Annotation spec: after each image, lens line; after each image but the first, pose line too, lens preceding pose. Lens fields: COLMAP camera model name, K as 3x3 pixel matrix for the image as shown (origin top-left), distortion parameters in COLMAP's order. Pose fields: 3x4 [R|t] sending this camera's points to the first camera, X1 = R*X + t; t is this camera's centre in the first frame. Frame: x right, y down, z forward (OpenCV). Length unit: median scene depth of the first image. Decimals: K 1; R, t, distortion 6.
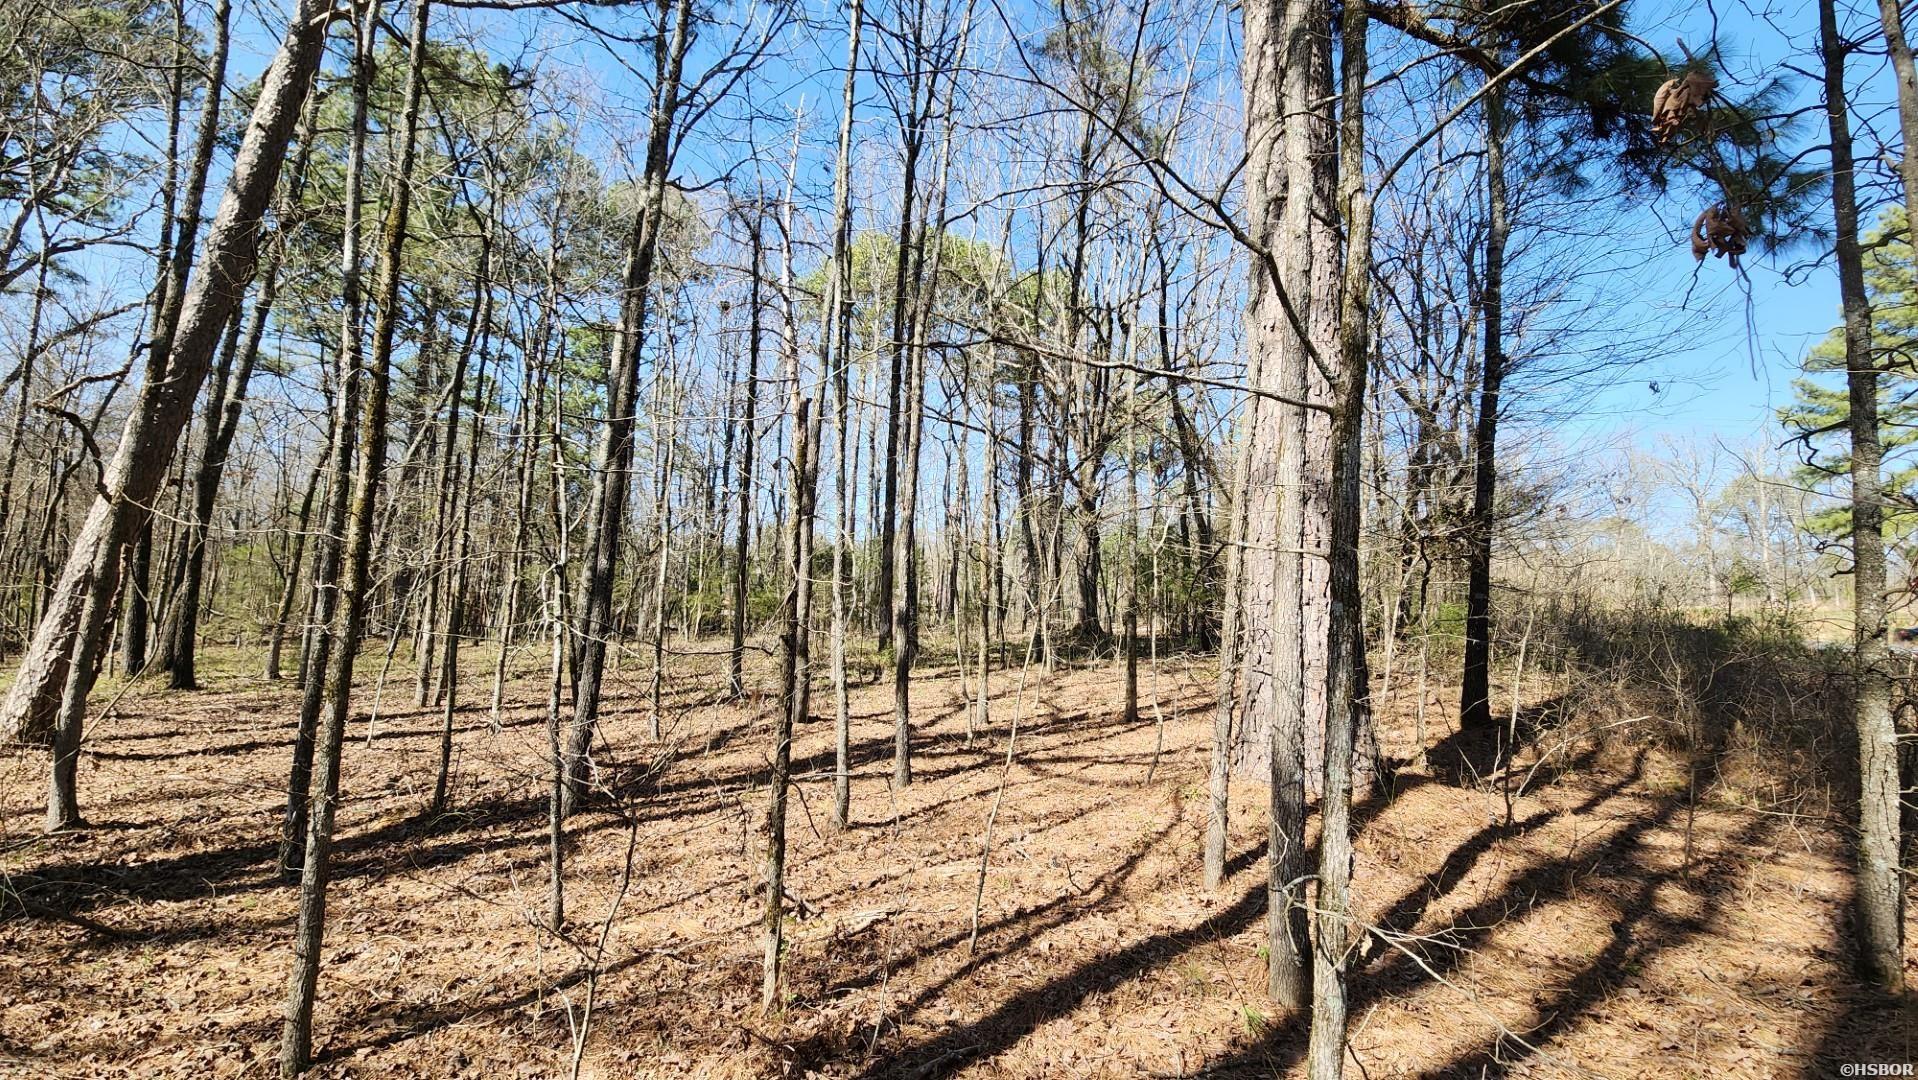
lens RADIAL K [[794.9, 0, 958.5], [0, 794.9, 546.8], [0, 0, 1]] dist [0.020443, -0.004808]
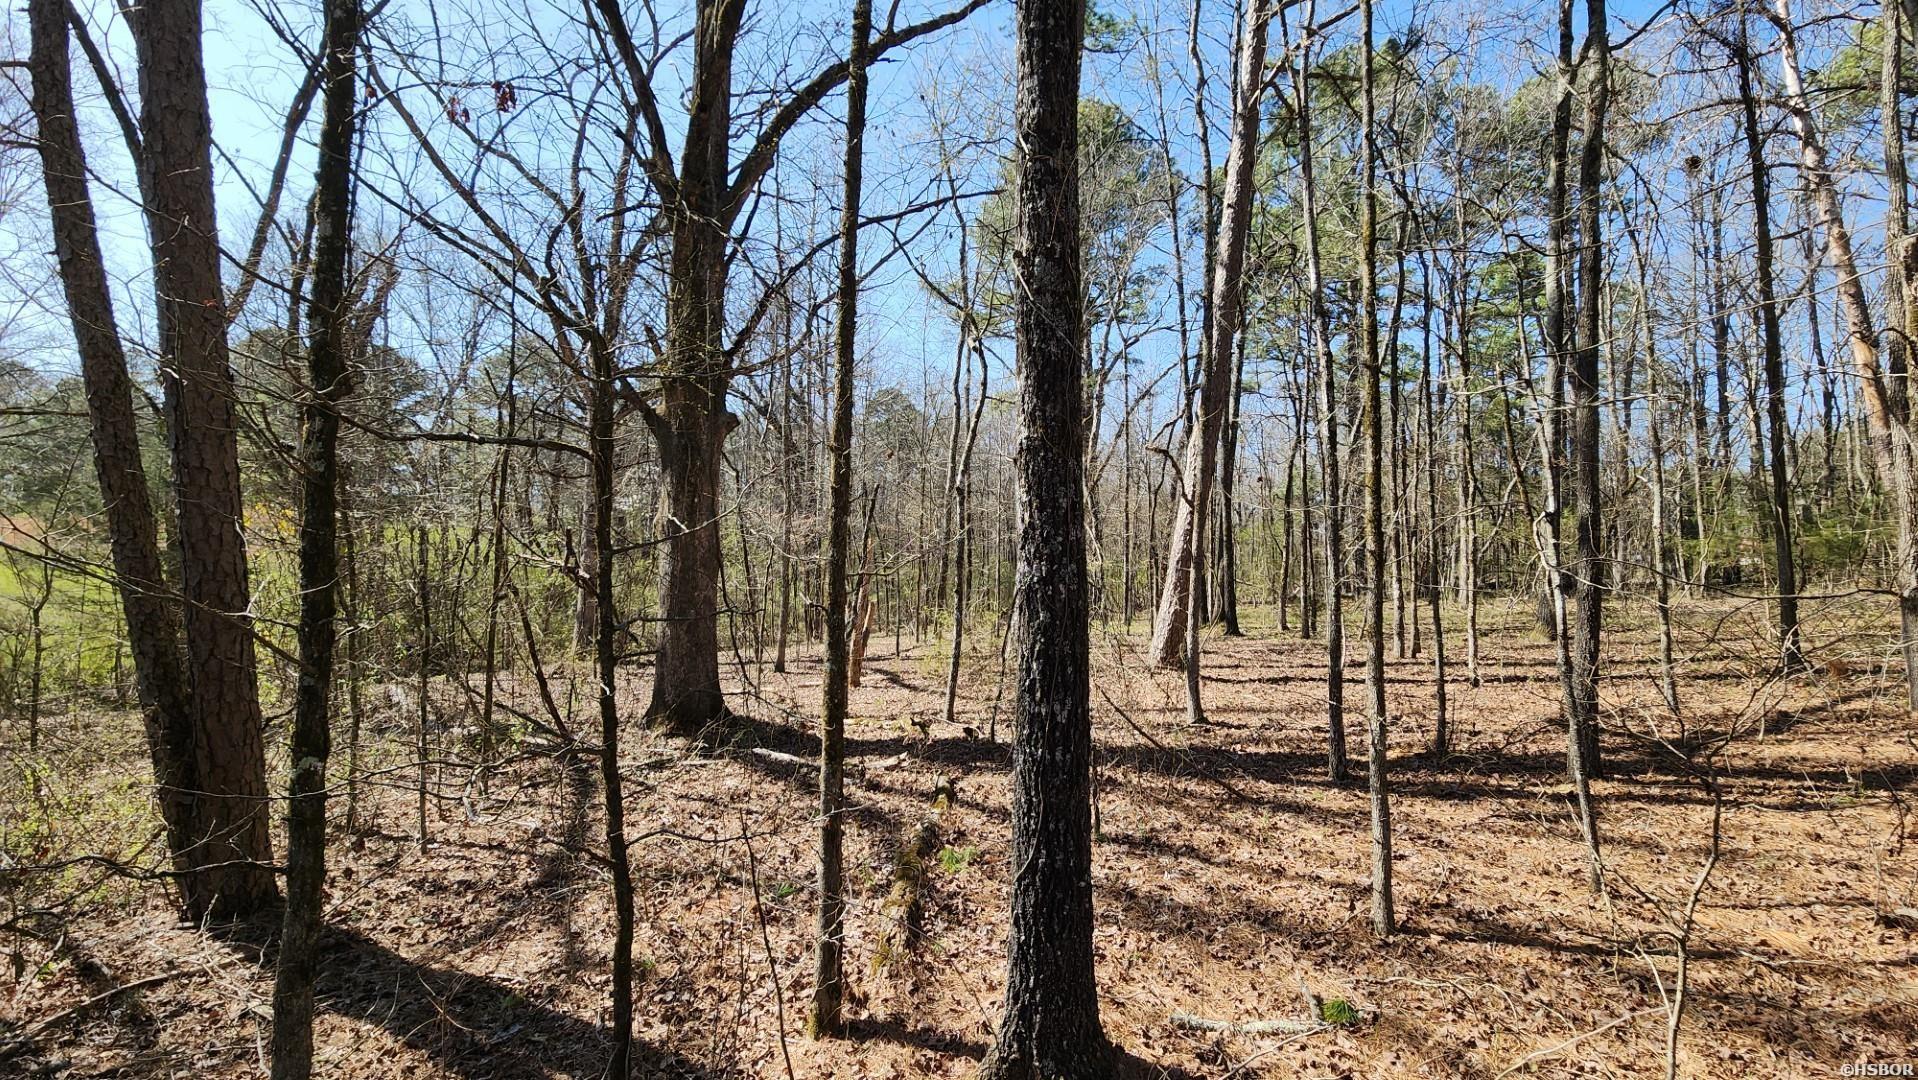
lens RADIAL K [[794.9, 0, 953.6], [0, 794.9, 548.1], [0, 0, 1]] dist [0.020443, -0.004808]
pose [[0.503341, -0.075000, -0.860827, -0.027254], [0.111285, 0.993556, -0.021494, 0.006015], [0.856892, -0.084978, 0.508444, -0.096502]]
